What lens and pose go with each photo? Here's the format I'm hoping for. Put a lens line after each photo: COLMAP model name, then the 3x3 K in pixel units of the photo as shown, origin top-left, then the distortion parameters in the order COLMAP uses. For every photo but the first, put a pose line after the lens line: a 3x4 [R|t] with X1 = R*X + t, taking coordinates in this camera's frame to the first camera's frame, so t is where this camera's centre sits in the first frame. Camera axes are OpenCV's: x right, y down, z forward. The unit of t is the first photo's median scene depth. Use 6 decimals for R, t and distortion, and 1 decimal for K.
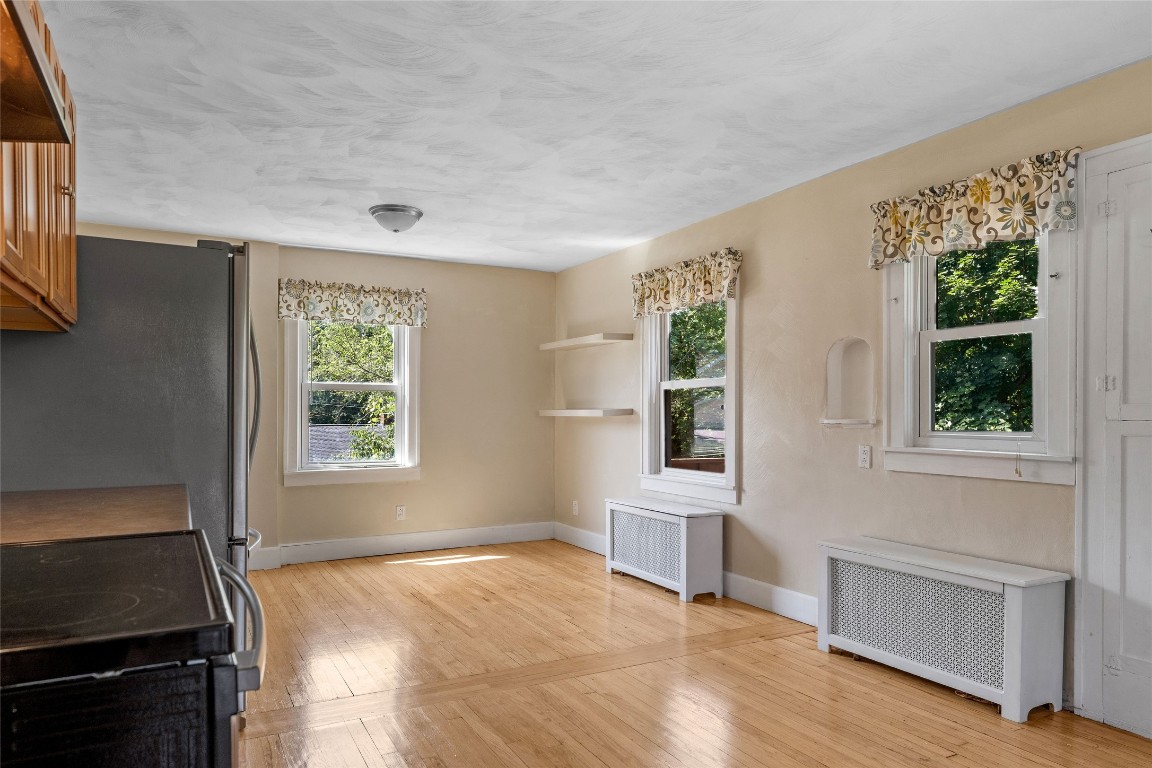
lens RADIAL K [[737.4, 0, 574.5], [0, 737.4, 420.3], [0, 0, 1]] dist [-0.002260, 0.001814]
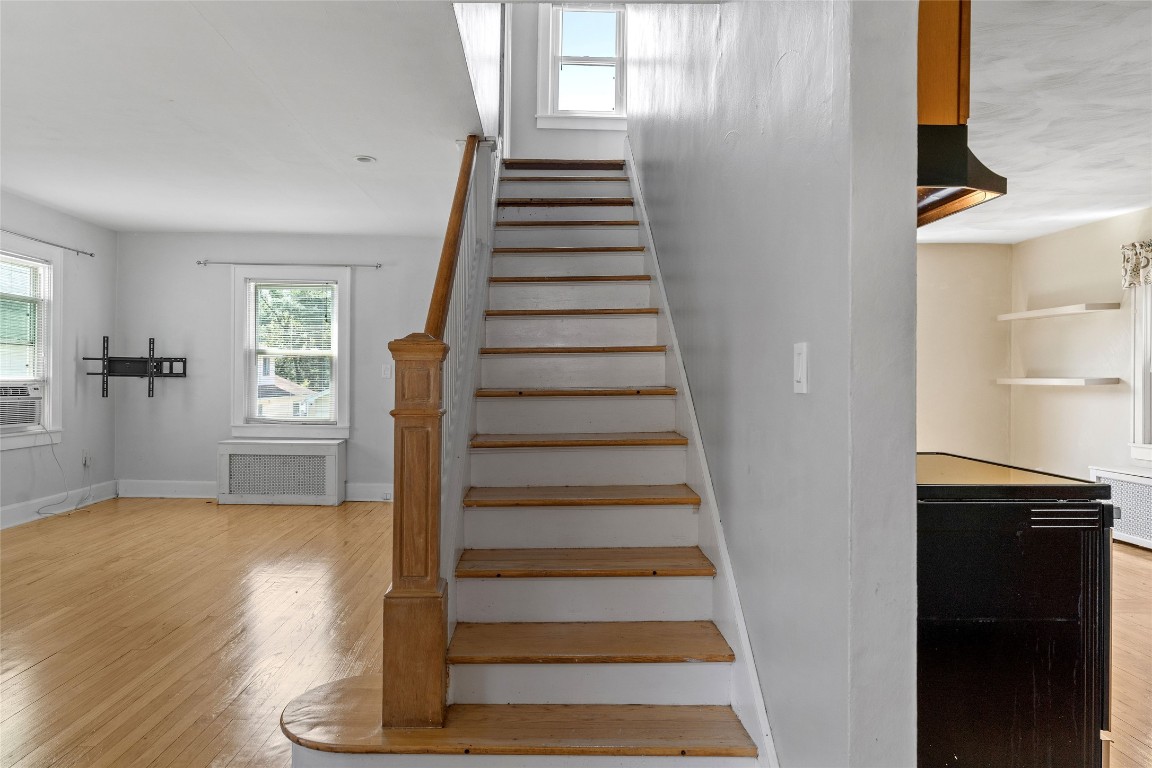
lens RADIAL K [[737.4, 0, 552.6], [0, 737.4, 375.0], [0, 0, 1]] dist [-0.002260, 0.001814]
pose [[0.882472, 0.003695, -0.470351, -0.128578], [-0.011156, 0.999852, -0.013077, 0.001912], [0.470233, 0.016787, 0.882383, -0.239940]]
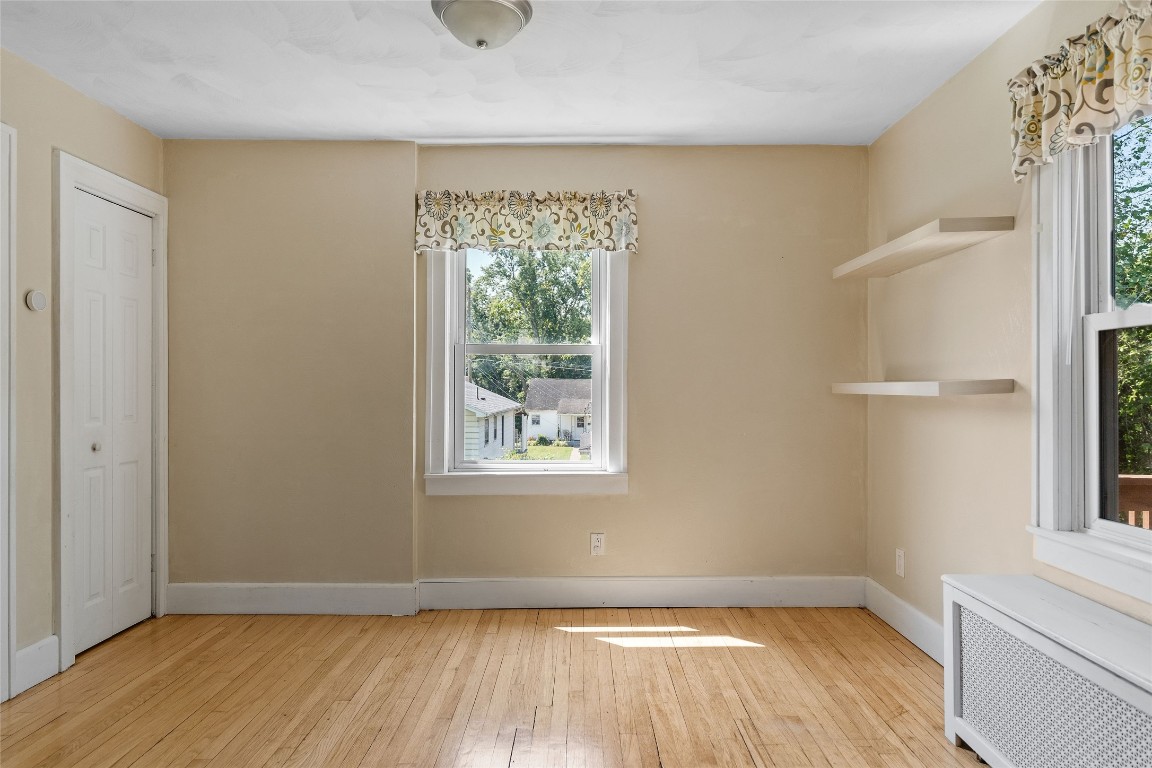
lens RADIAL K [[737.4, 0, 578.9], [0, 737.4, 385.8], [0, 0, 1]] dist [-0.002260, 0.001814]
pose [[0.882609, -0.000791, -0.470108, 0.055319], [-0.005717, 0.999907, -0.012415, -0.004413], [0.470074, 0.013646, 0.882522, 0.465900]]
